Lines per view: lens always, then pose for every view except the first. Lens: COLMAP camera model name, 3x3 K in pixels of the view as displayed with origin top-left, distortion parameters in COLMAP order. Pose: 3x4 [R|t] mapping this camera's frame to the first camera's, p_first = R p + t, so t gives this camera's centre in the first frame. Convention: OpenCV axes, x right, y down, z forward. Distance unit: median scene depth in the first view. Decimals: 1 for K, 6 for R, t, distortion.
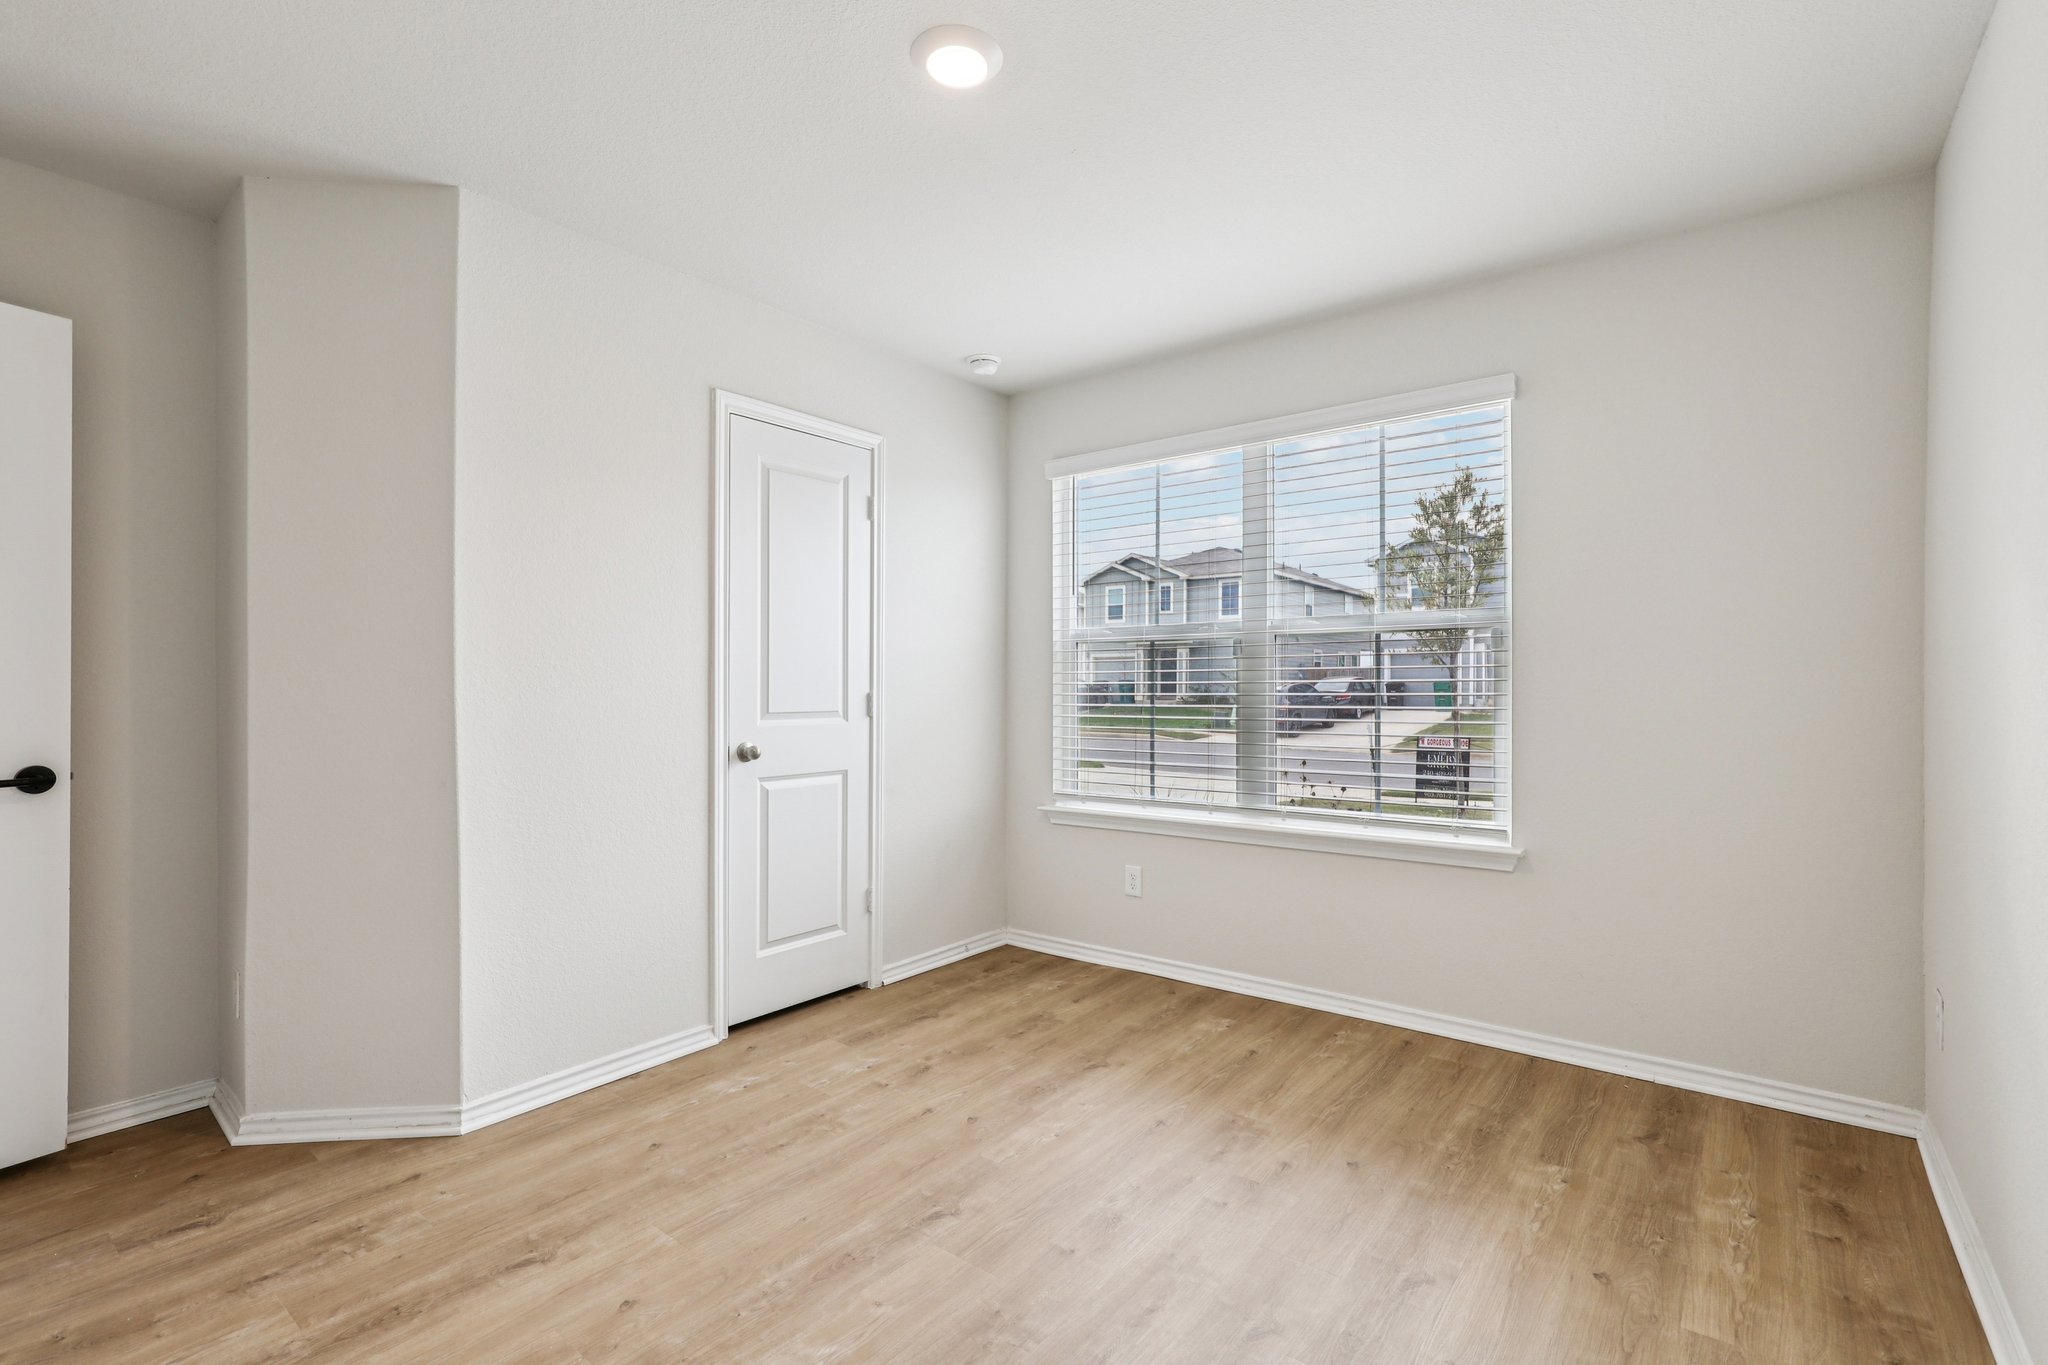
lens RADIAL K [[935.0, 0, 1043.0], [0, 935.0, 684.9], [0, 0, 1]] dist [-0.011085, 0.003395]
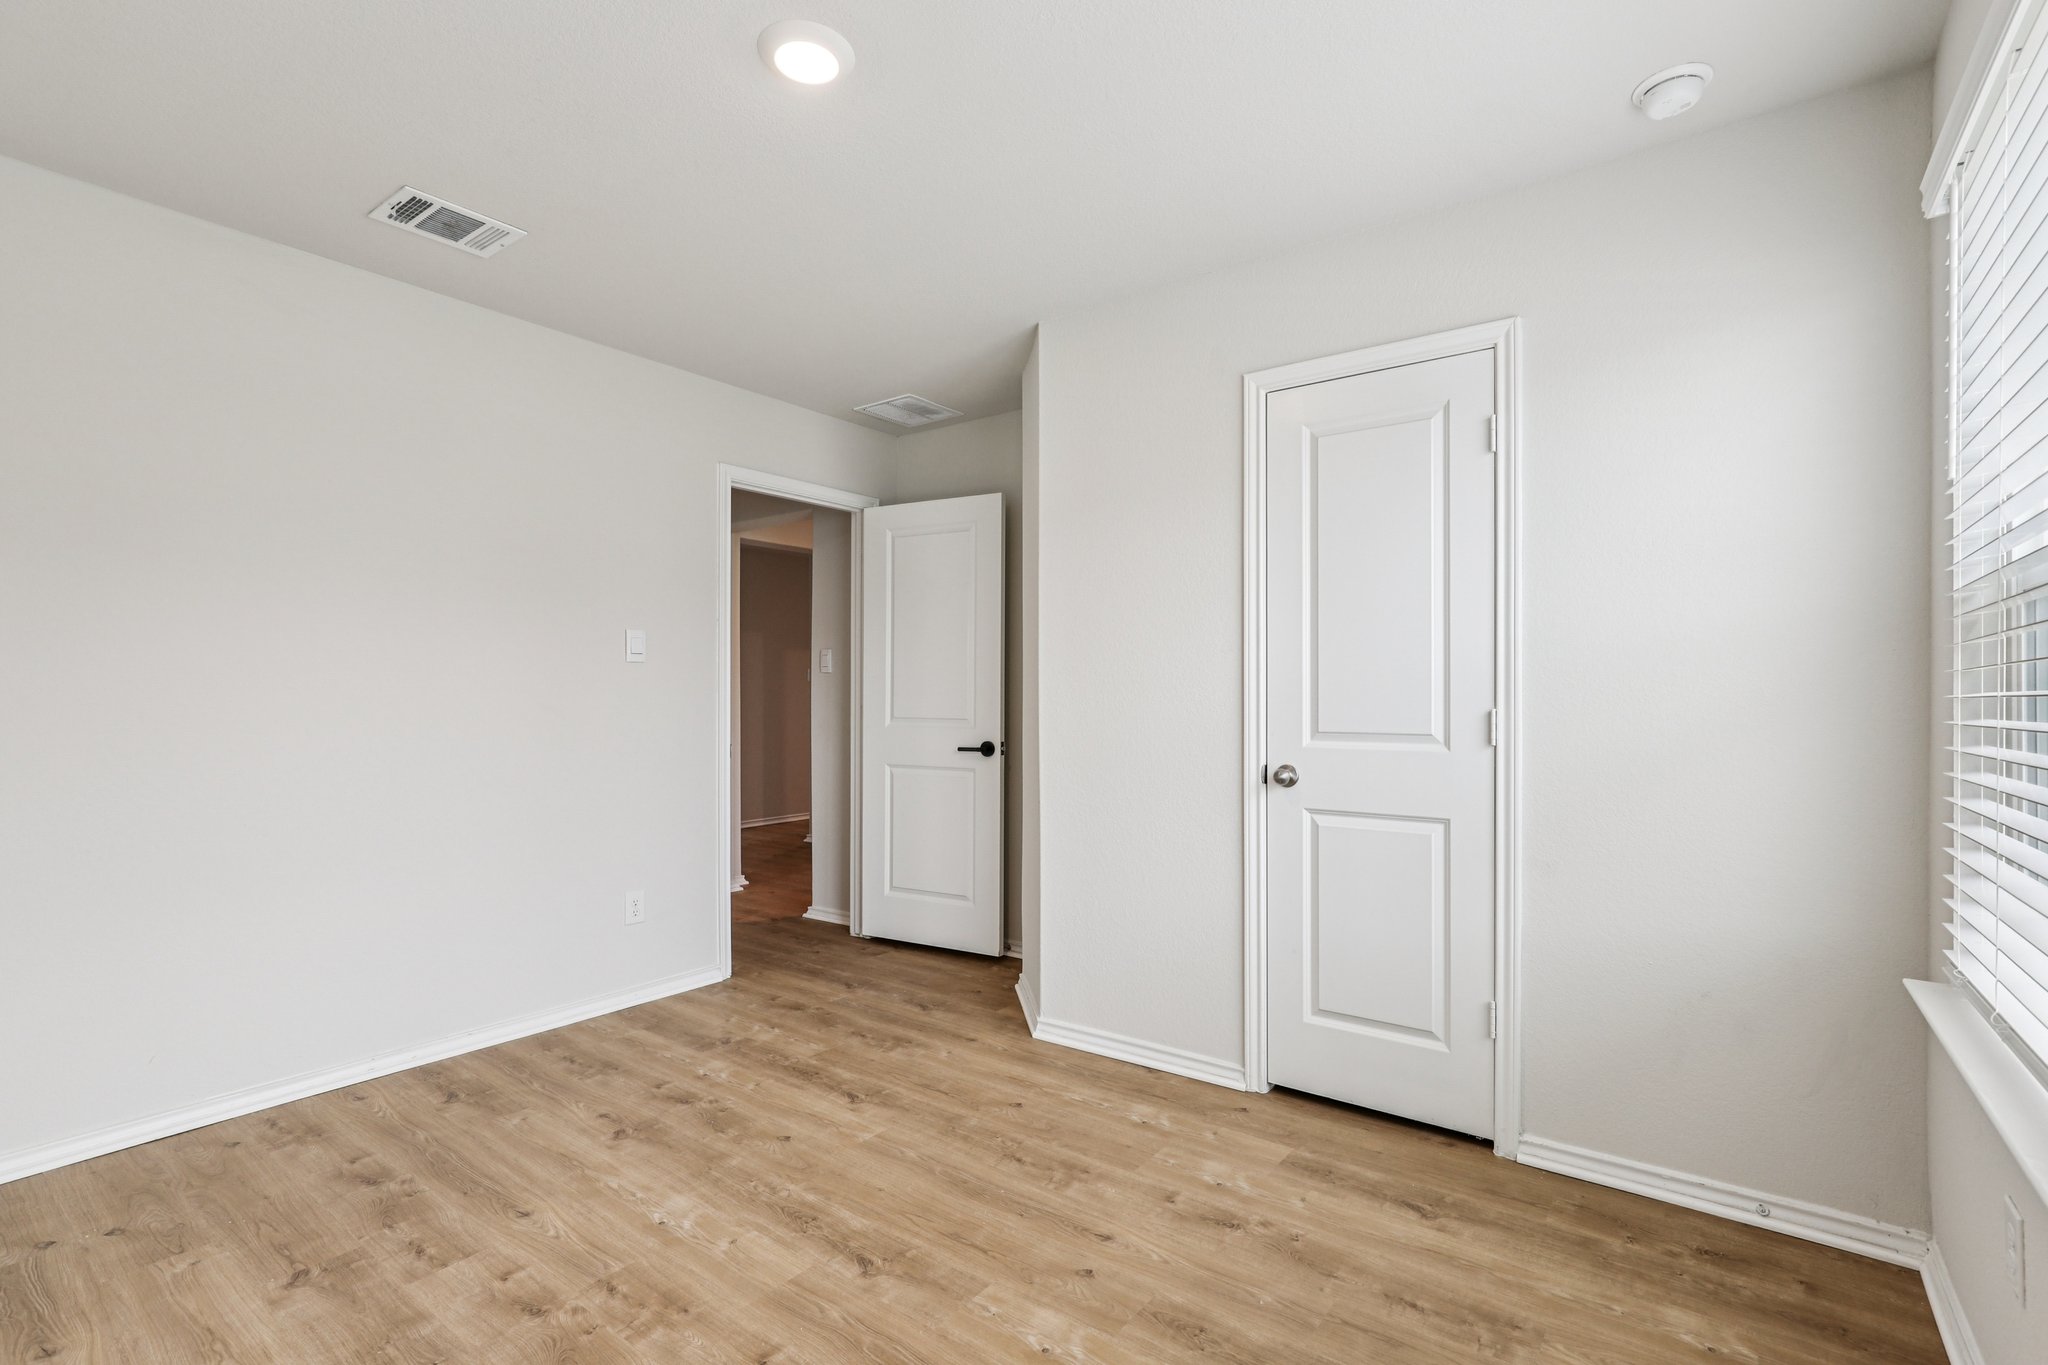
lens RADIAL K [[935.0, 0, 1031.3], [0, 935.0, 689.5], [0, 0, 1]] dist [-0.011085, 0.003395]
pose [[0.018420, -0.004863, -0.999819, 0.615120], [-0.000096, 0.999988, -0.004865, -0.004198], [0.999830, 0.000185, 0.018419, 0.848438]]
